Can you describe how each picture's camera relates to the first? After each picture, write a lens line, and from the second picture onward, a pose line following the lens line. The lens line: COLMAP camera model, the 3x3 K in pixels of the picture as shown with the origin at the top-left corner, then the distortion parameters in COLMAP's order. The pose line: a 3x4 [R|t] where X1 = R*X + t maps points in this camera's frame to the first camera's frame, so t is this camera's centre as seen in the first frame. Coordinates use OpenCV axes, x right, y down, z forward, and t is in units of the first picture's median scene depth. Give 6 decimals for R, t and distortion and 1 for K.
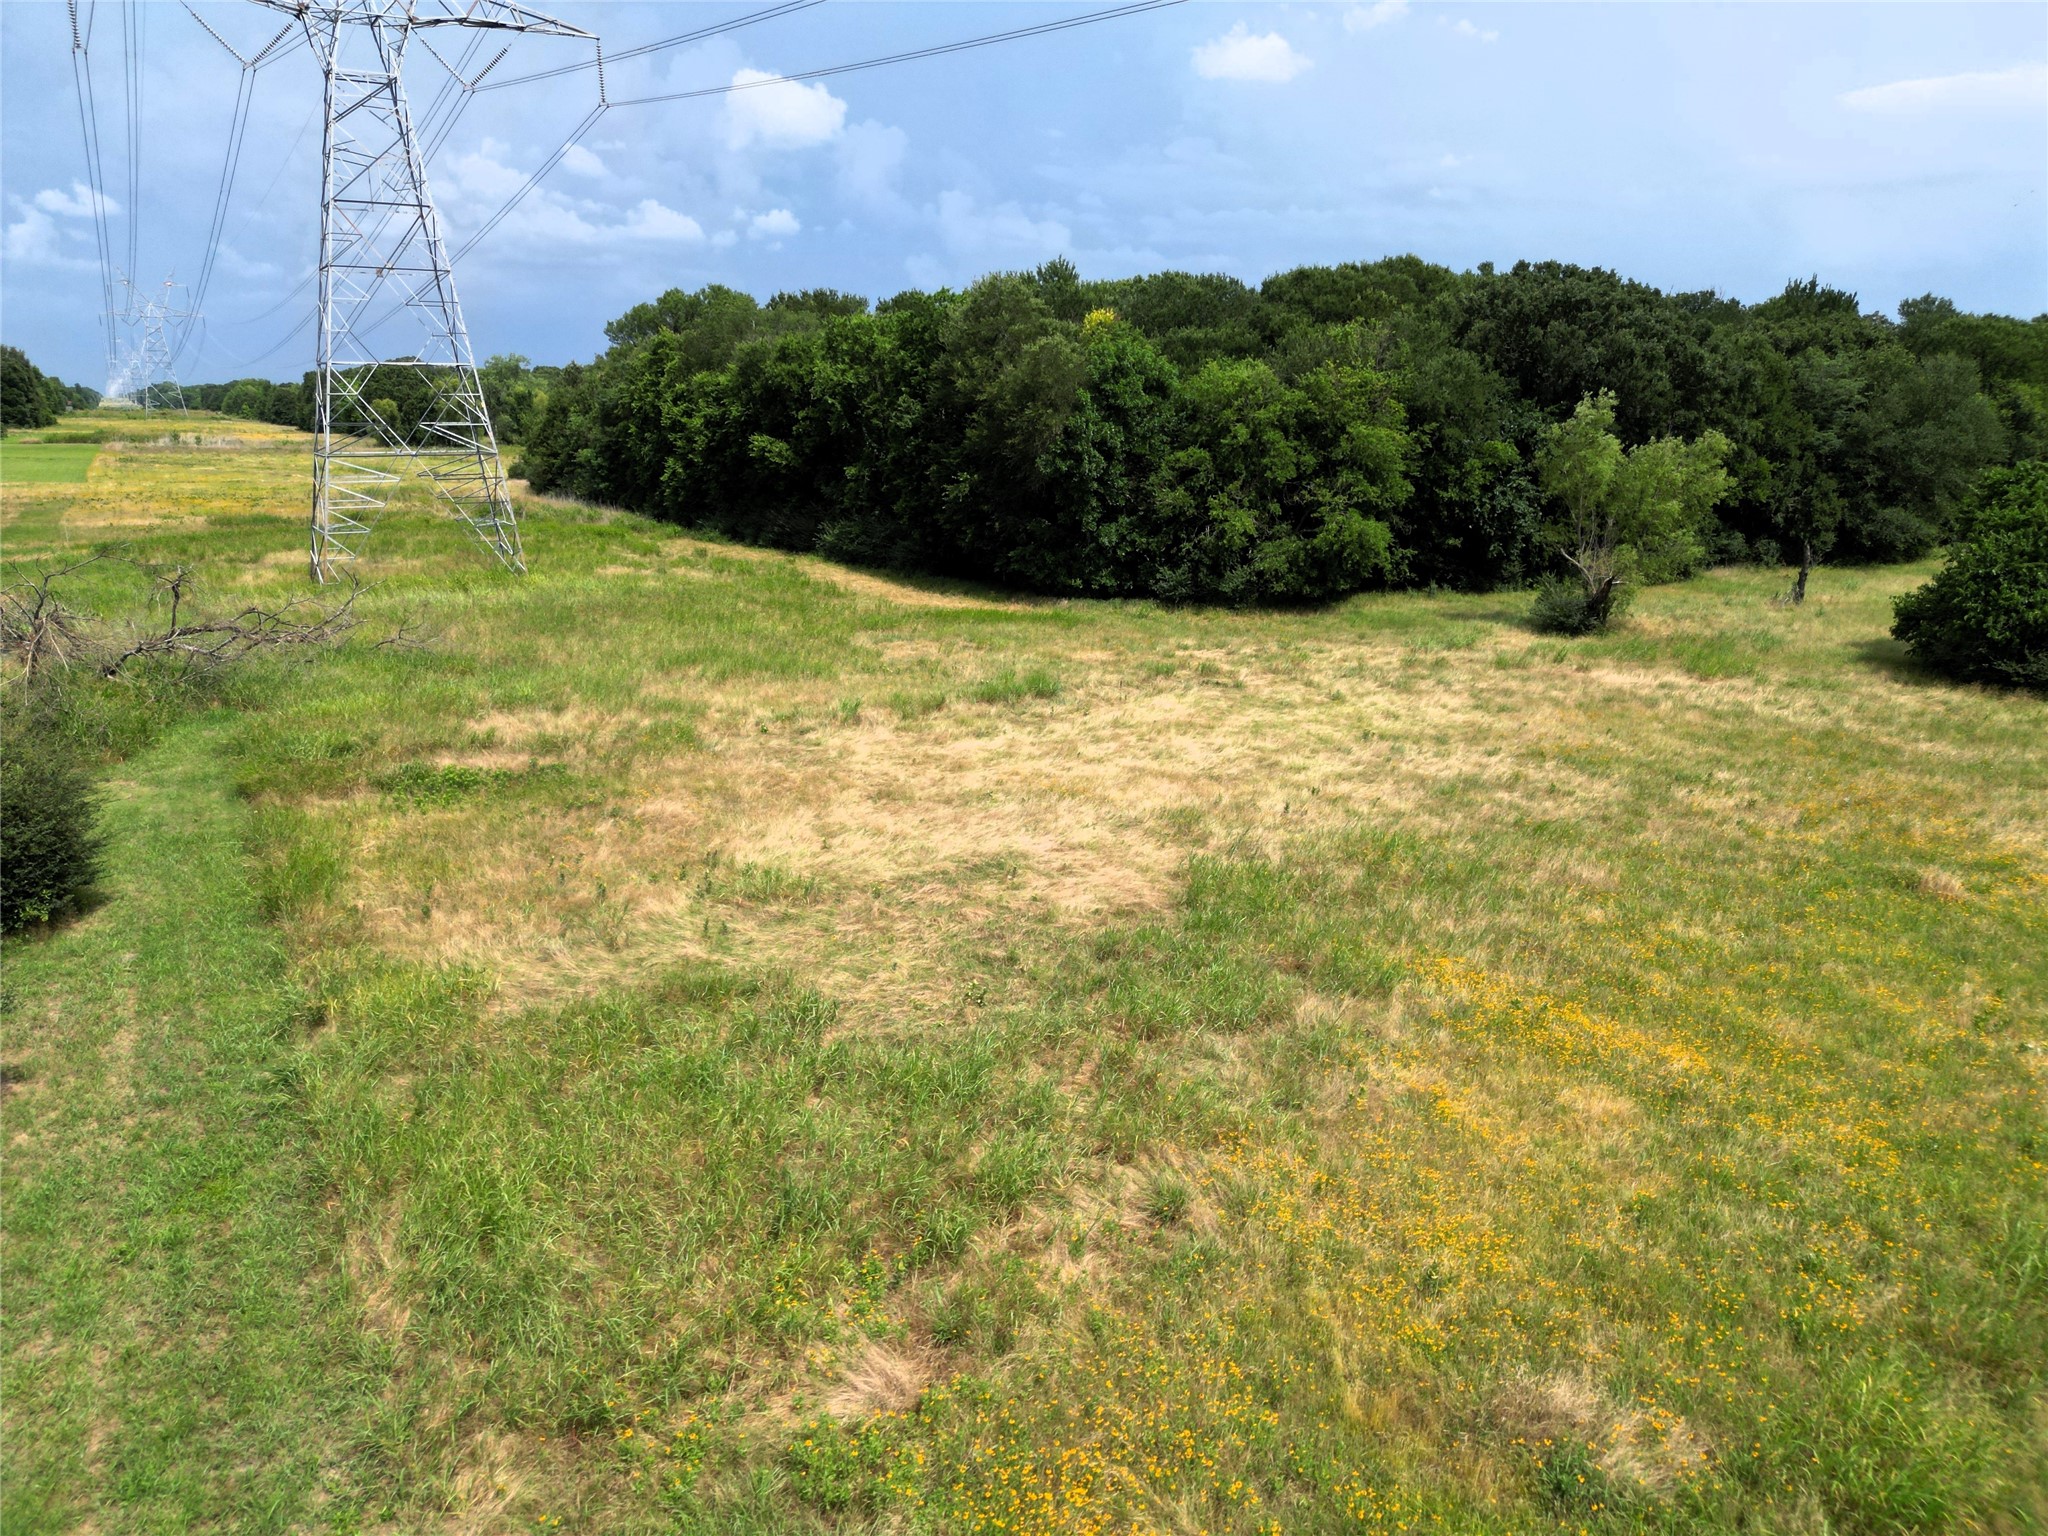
lens RADIAL K [[1434.0, 0, 1024.0], [0, 1434.0, 768.0], [0, 0, 1]] dist [0.075620, -0.077871]
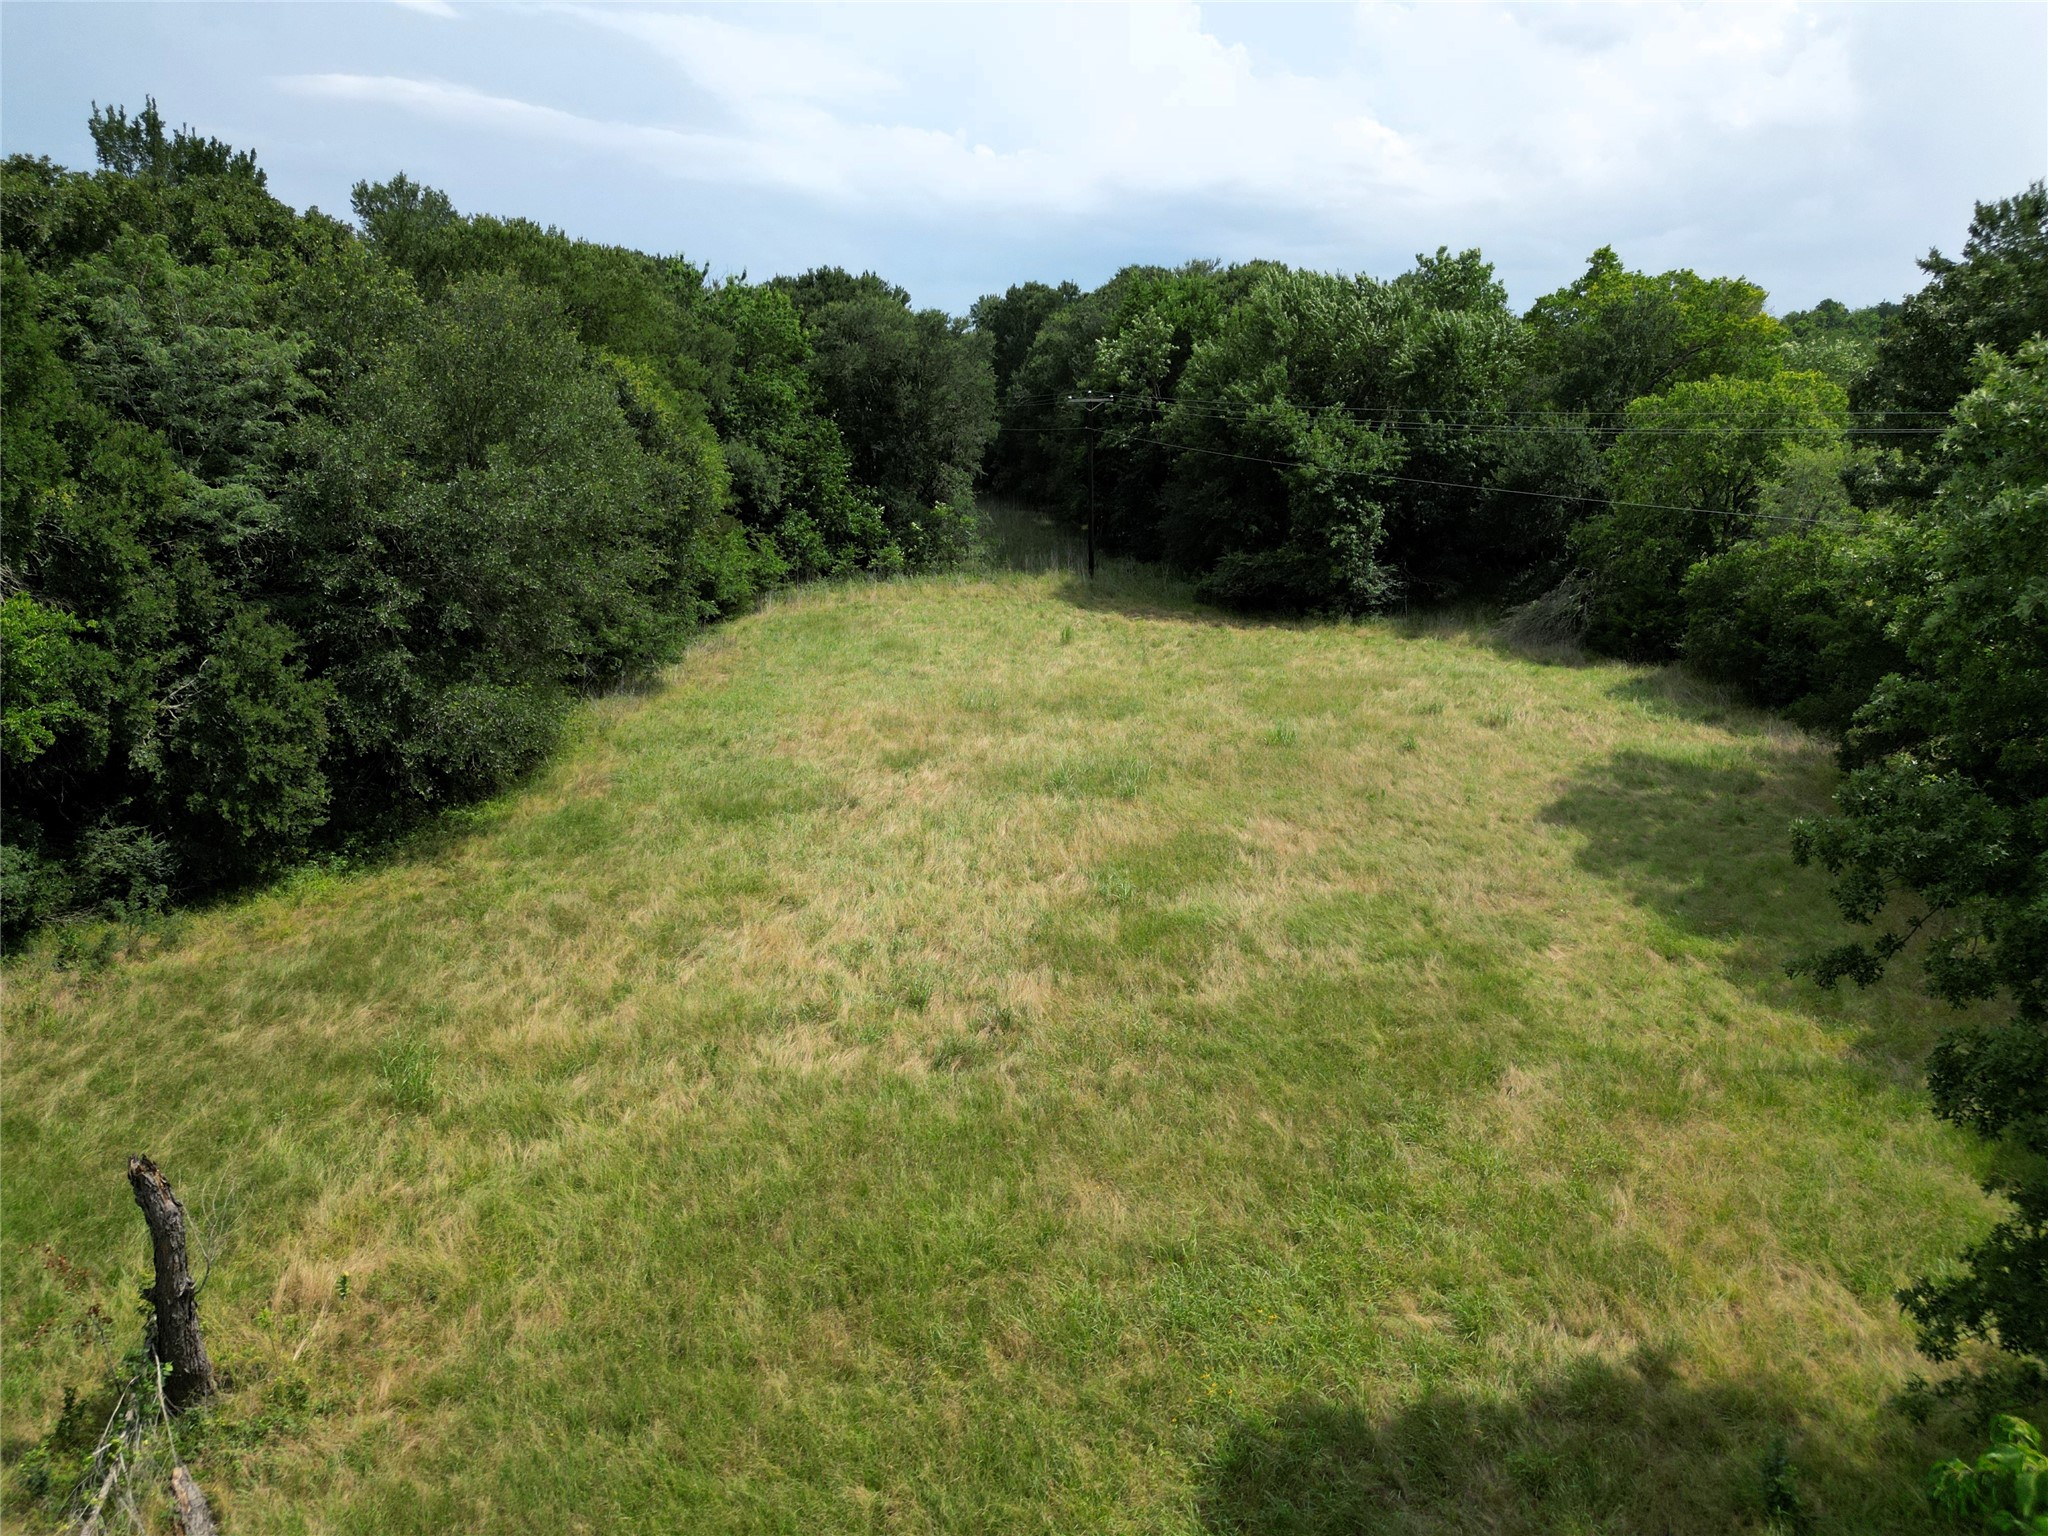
lens RADIAL K [[1434.0, 0, 1024.0], [0, 1434.0, 768.0], [0, 0, 1]] dist [0.075620, -0.077871]
pose [[0.590761, -0.183736, 0.785648, 0.388130], [0.177201, 0.979498, 0.095826, -0.167701], [-0.787147, 0.082608, 0.611208, 0.666971]]
